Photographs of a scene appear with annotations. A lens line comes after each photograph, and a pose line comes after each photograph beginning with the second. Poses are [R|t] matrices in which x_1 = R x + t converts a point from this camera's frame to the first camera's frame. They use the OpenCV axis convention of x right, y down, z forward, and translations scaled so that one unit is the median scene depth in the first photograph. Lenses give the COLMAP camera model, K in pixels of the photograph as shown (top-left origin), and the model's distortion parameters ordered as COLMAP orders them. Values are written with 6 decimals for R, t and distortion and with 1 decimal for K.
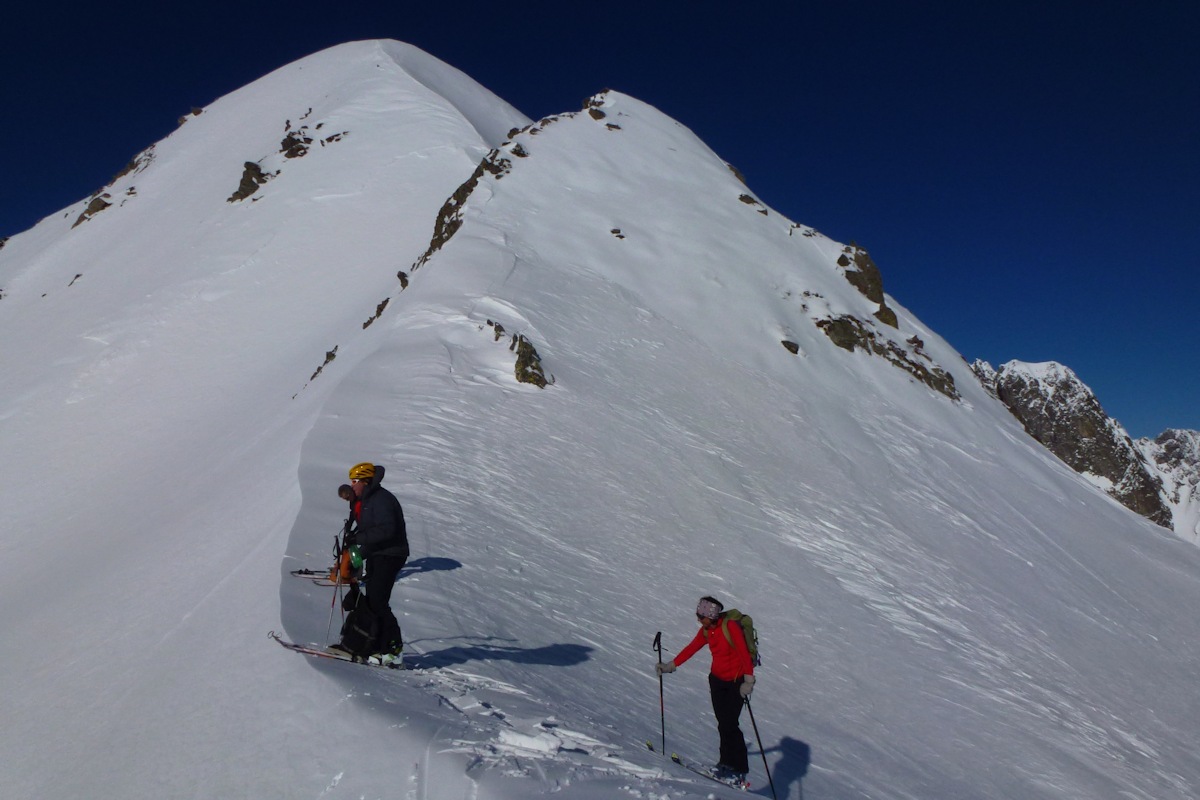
lens RADIAL K [[932.0, 0, 600.0], [0, 932.0, 400.0], [0, 0, 1]] dist [0.001931, 0.010121]
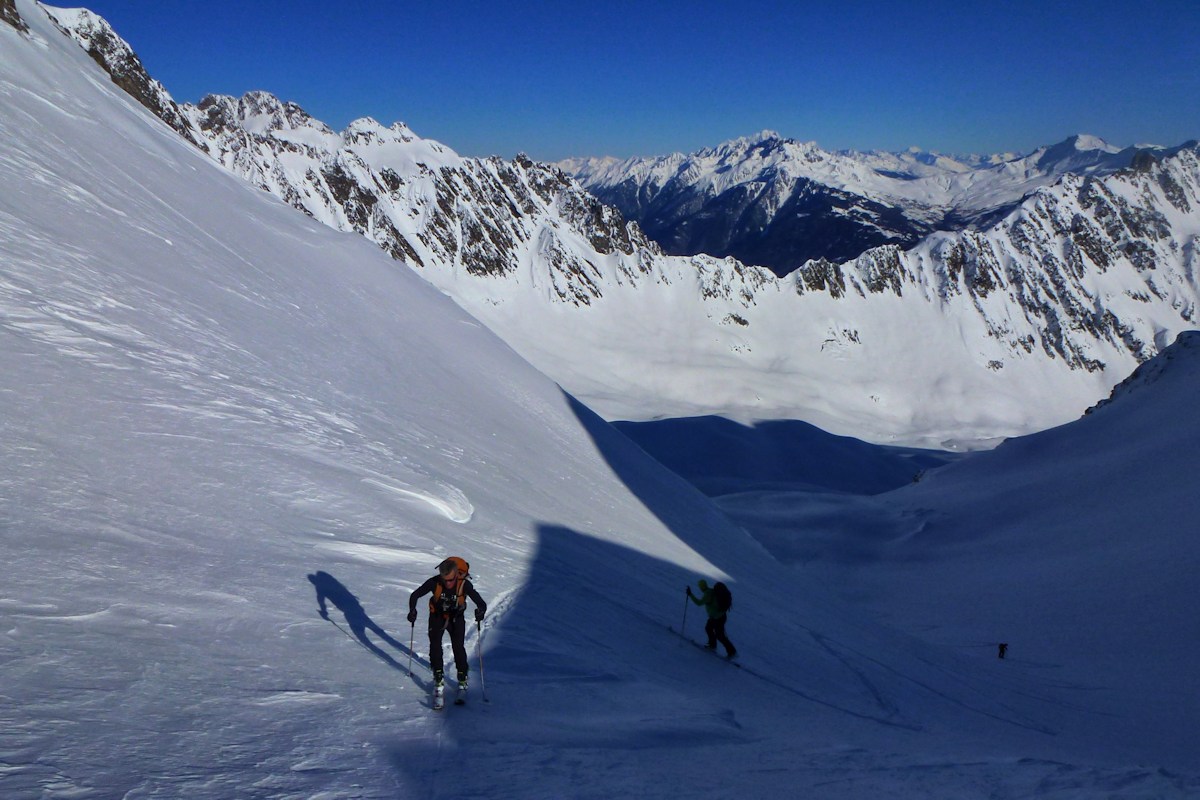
lens RADIAL K [[932.0, 0, 600.0], [0, 932.0, 400.0], [0, 0, 1]] dist [0.001931, 0.010121]
pose [[0.581830, -0.227021, 0.780983, -0.001633], [-0.051016, 0.948174, 0.313628, 0.025154], [-0.811709, -0.222321, 0.540094, 0.185197]]
